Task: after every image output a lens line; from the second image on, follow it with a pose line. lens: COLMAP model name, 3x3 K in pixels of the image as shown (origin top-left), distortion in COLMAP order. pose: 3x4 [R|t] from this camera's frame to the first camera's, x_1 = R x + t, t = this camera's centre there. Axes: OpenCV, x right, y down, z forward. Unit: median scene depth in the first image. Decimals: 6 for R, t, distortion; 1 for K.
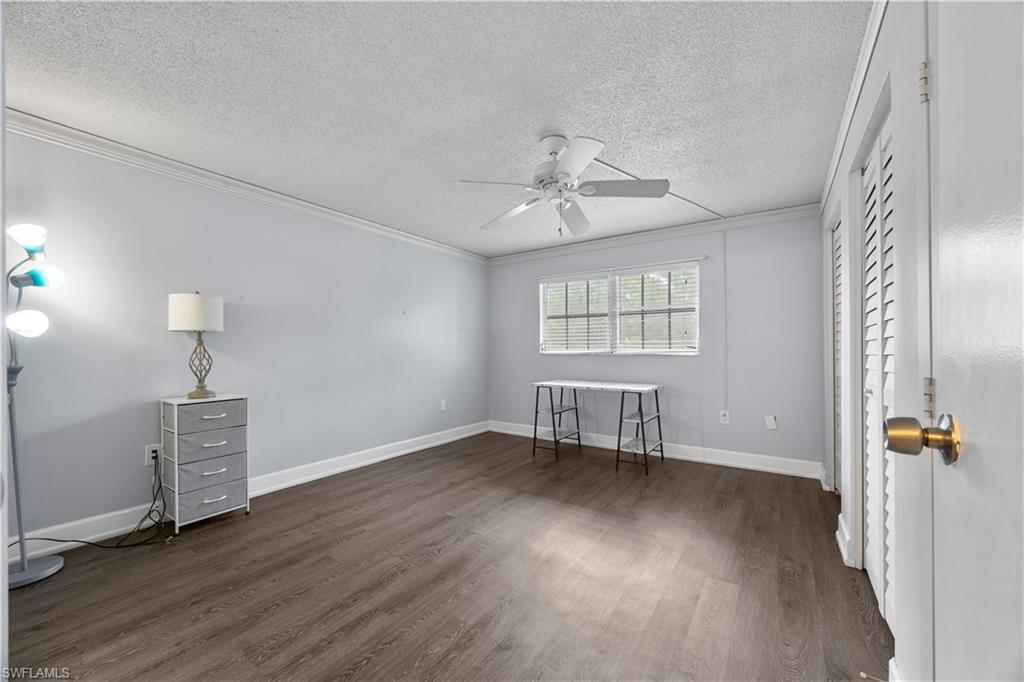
lens RADIAL K [[389.1, 0, 514.1], [0, 389.1, 345.8], [0, 0, 1]] dist [-0.000165, -0.000232]
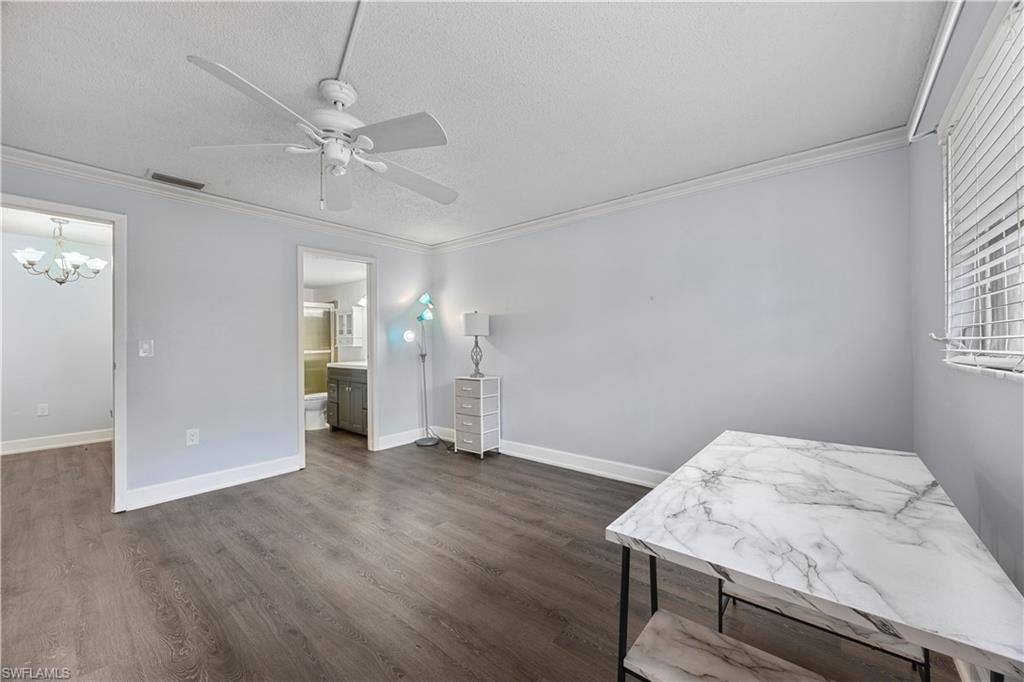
lens RADIAL K [[389.1, 0, 517.9], [0, 389.1, 343.1], [0, 0, 1]] dist [-0.000165, -0.000232]
pose [[-0.083042, -0.004009, -0.996538, 0.685557], [0.011095, 0.999926, -0.004947, 0.002972], [0.996484, -0.011468, -0.082992, 1.143014]]
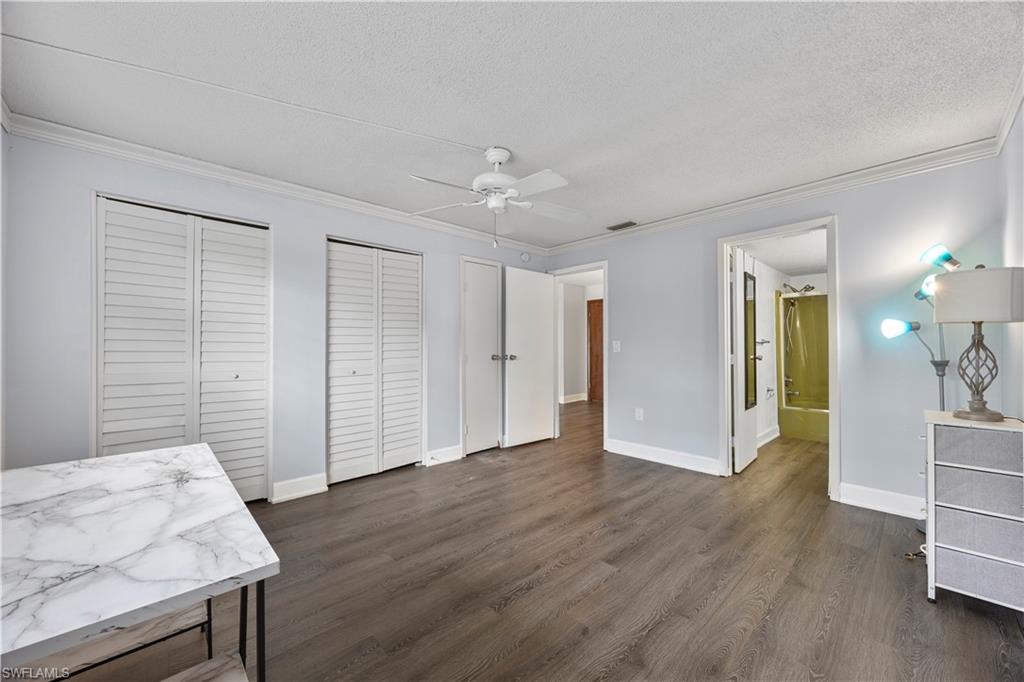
lens RADIAL K [[389.1, 0, 512.4], [0, 389.1, 346.3], [0, 0, 1]] dist [-0.000165, -0.000232]
pose [[-0.976724, 0.004680, 0.214448, -0.130414], [0.003815, 0.999983, -0.004448, 0.005004], [-0.214465, -0.003526, -0.976725, 1.617534]]
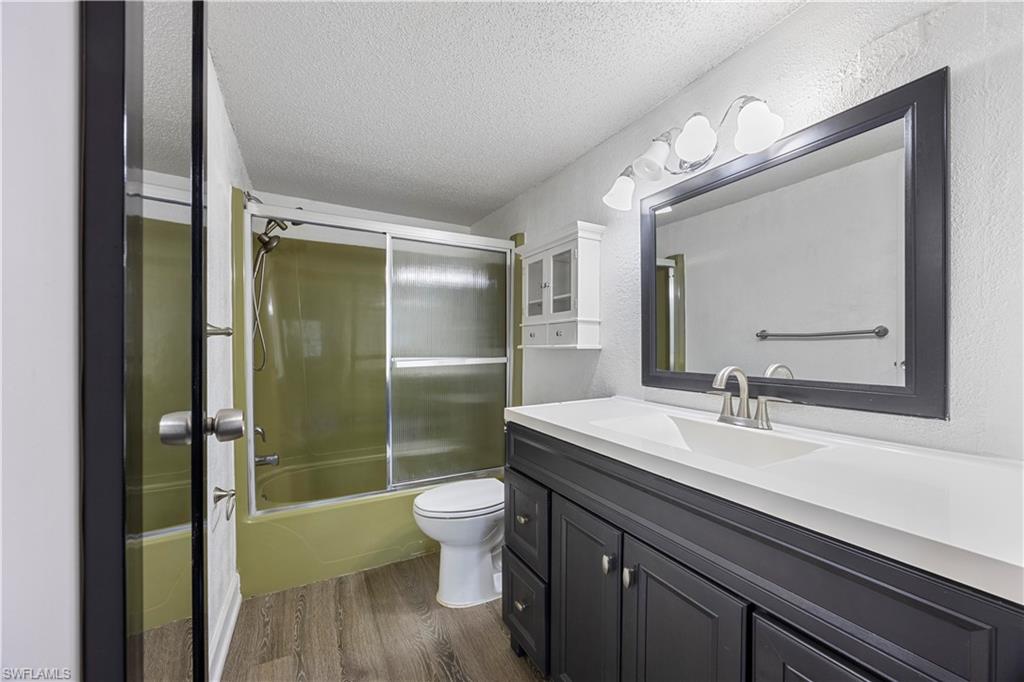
lens RADIAL K [[389.1, 0, 514.6], [0, 389.1, 342.9], [0, 0, 1]] dist [-0.000165, -0.000232]
pose [[-0.439778, -0.018205, -0.897922, -0.550753], [-0.003435, 0.999821, -0.018589, 0.002613], [0.898100, -0.005091, -0.439762, 0.365585]]
